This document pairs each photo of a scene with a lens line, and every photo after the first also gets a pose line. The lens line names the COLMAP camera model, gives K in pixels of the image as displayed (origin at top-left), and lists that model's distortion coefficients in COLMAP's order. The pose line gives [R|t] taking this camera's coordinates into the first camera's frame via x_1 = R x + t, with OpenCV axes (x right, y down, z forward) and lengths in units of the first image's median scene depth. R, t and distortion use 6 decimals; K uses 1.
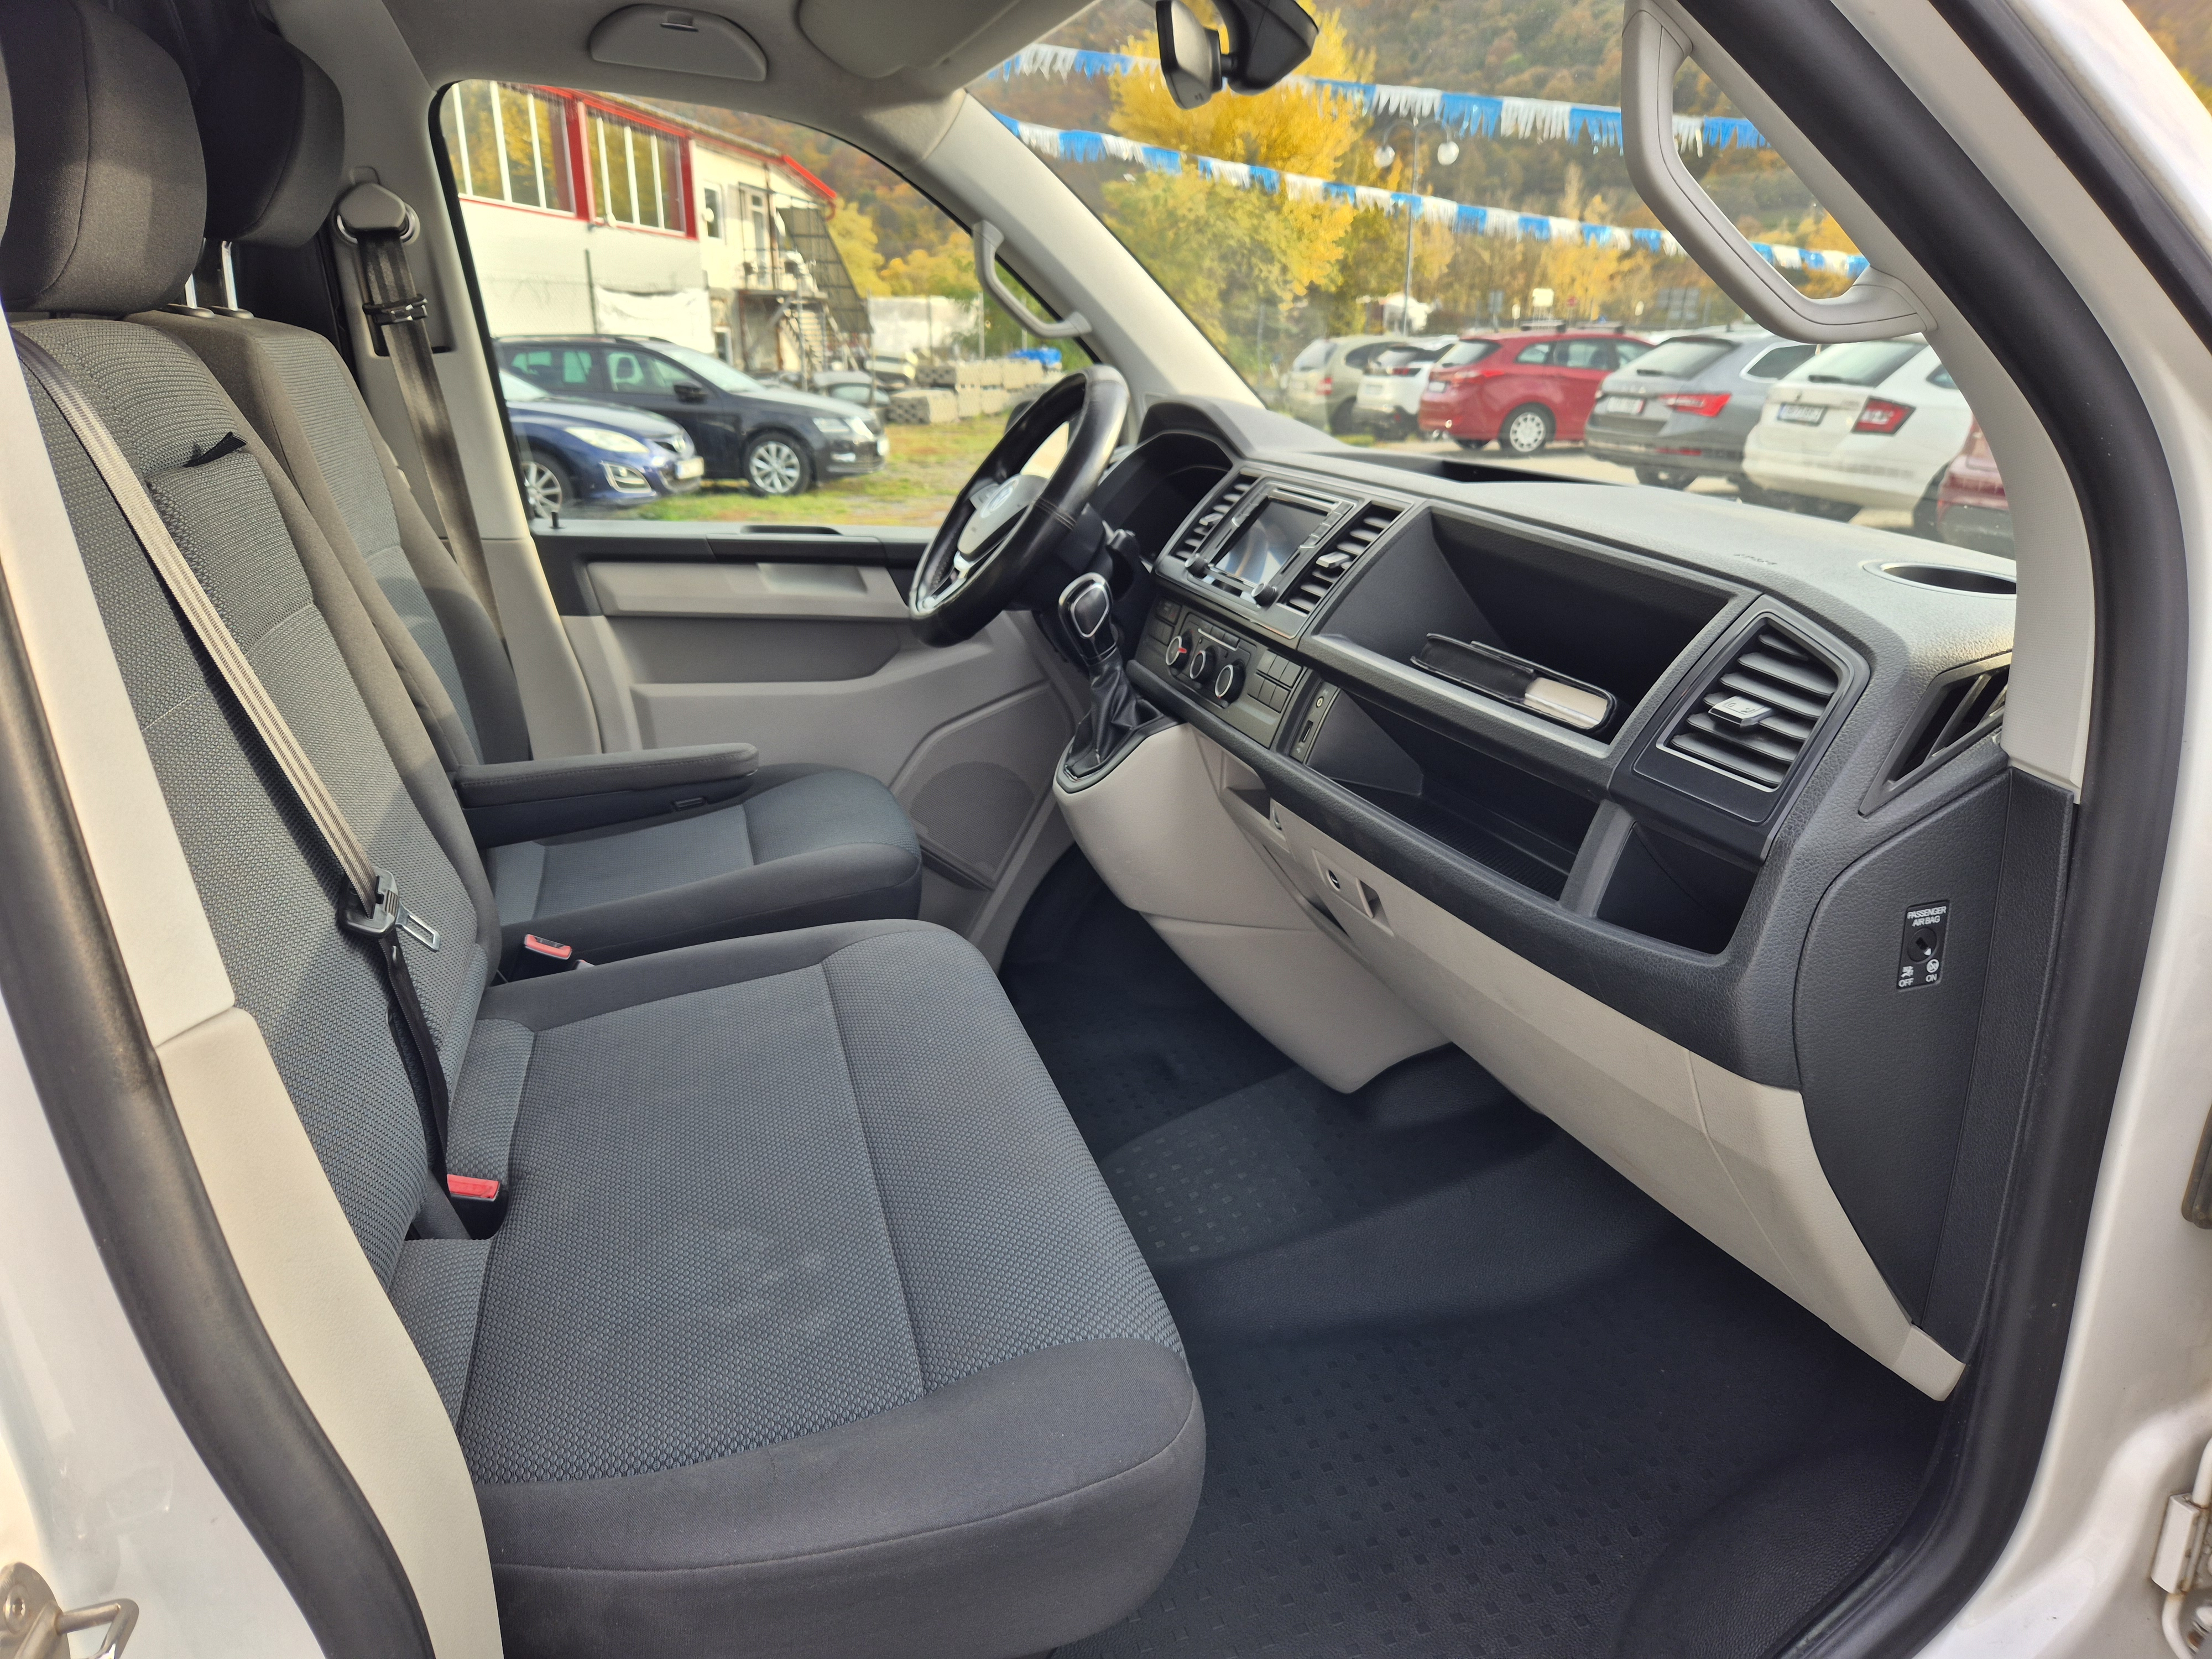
lens RADIAL K [[1474.9, 0, 1108.3], [0, 1474.9, 833.9], [0, 0, 1]] dist [0.083585, -0.069771]
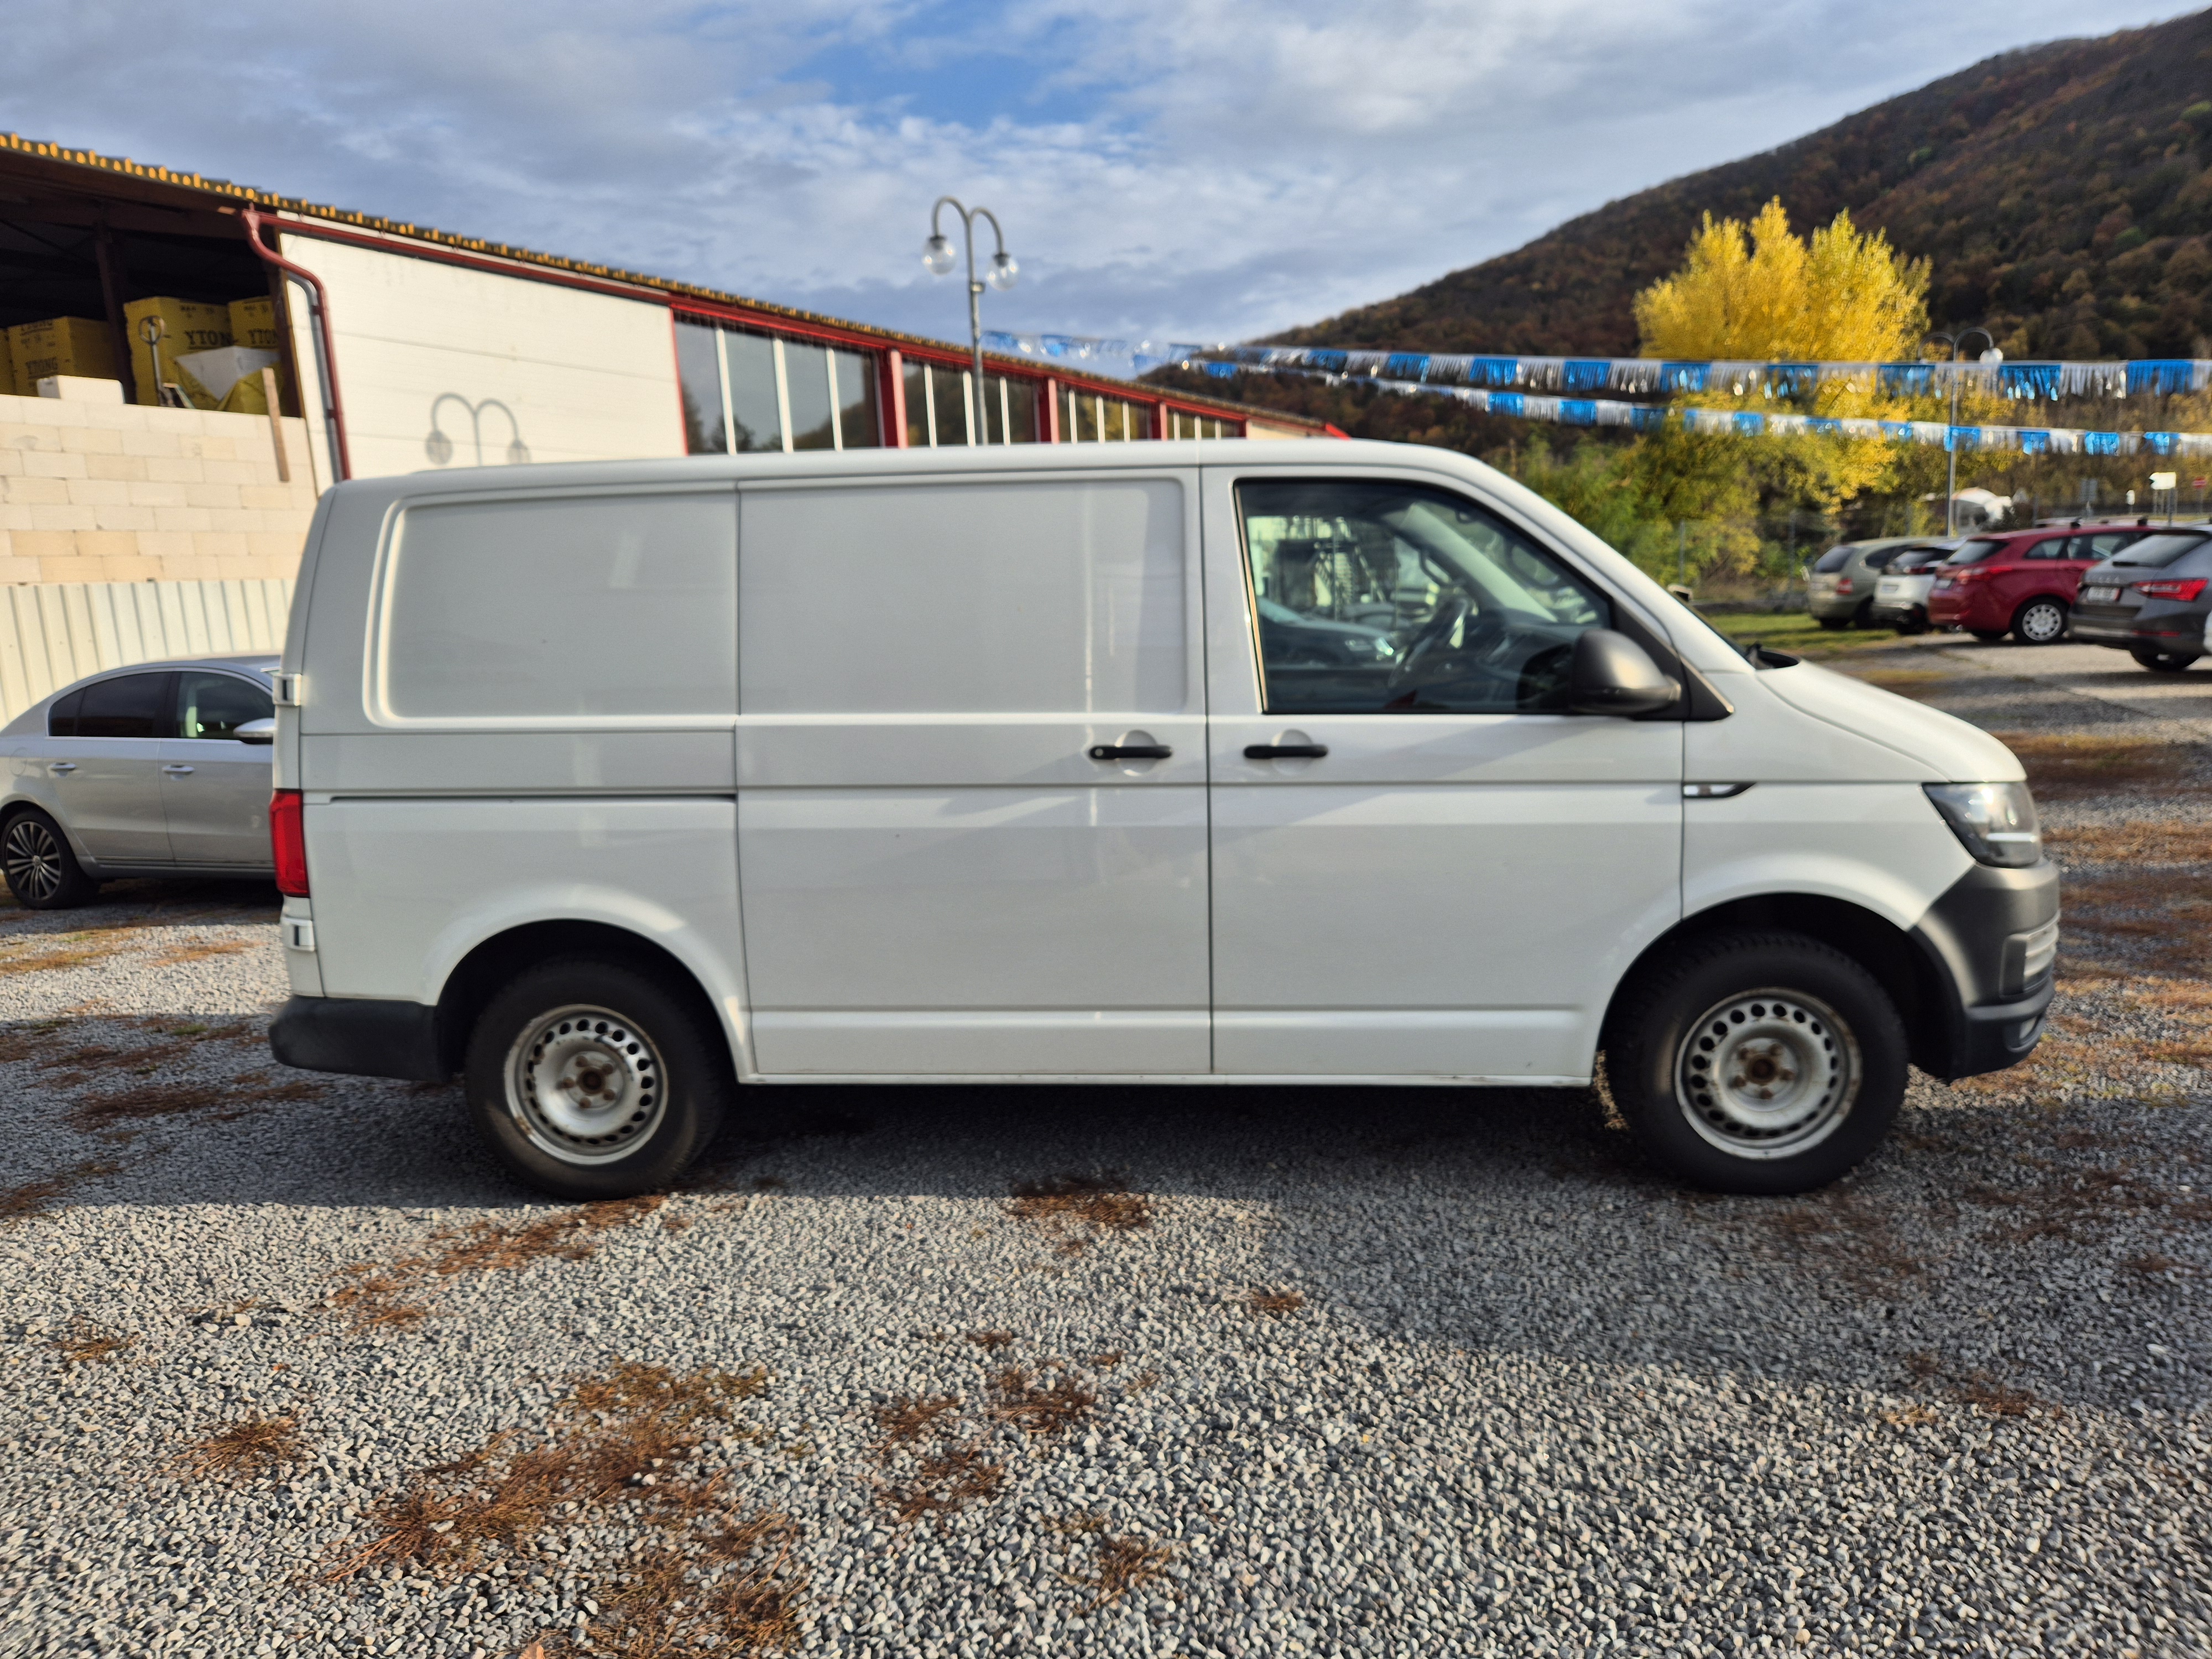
lens RADIAL K [[1474.9, 0, 1108.3], [0, 1474.9, 833.9], [0, 0, 1]] dist [0.083585, -0.069771]
pose [[0.940572, 0.008003, -0.339501, 0.024779], [-0.056559, 0.989451, -0.133369, 0.036331], [0.334852, 0.144645, 0.931102, -0.117855]]
